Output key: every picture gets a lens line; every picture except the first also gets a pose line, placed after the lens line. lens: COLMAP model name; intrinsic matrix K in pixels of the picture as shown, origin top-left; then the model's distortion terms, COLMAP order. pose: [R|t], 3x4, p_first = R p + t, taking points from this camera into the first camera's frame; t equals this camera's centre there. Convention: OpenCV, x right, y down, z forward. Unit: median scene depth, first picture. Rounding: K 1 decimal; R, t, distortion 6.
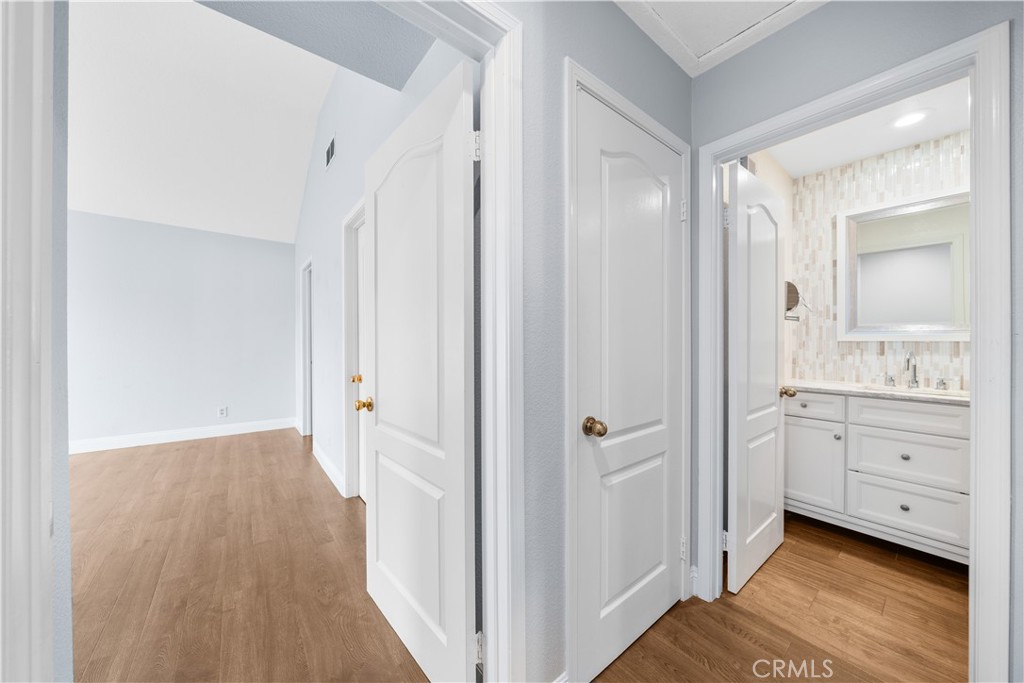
lens RADIAL K [[350.5, 0, 512.1], [0, 350.5, 340.1], [0, 0, 1]] dist [-0.006451, 0.000173]
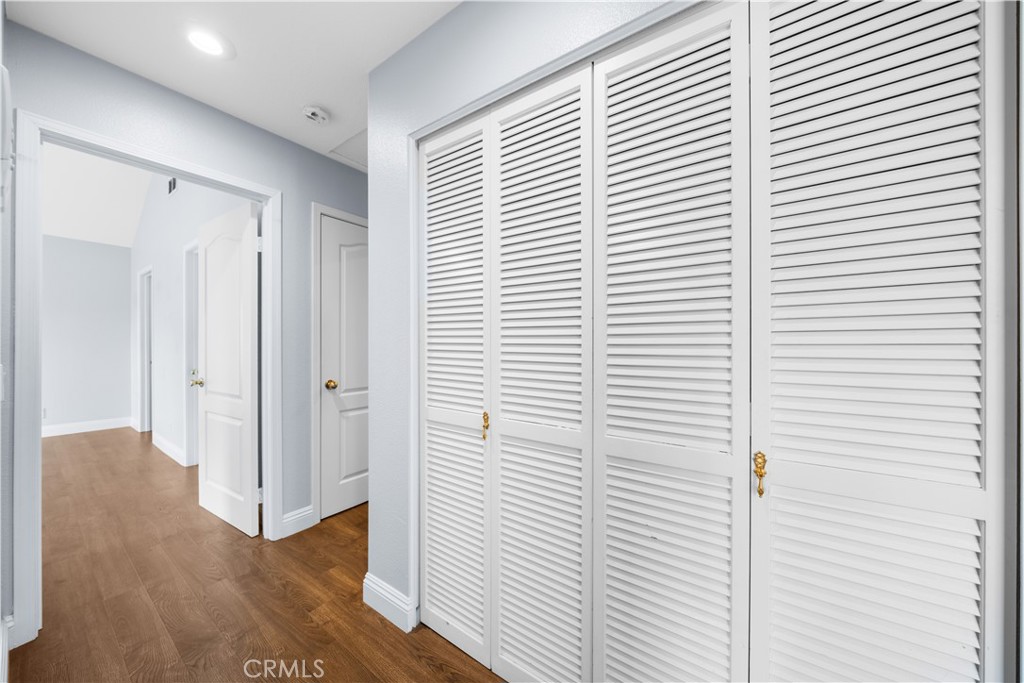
lens RADIAL K [[350.5, 0, 510.1], [0, 350.5, 341.2], [0, 0, 1]] dist [-0.006451, 0.000173]
pose [[0.959068, 0.001710, 0.283171, 0.459813], [-0.001033, 0.999996, -0.002539, 0.002831], [-0.283174, 0.002142, 0.959066, -0.856973]]
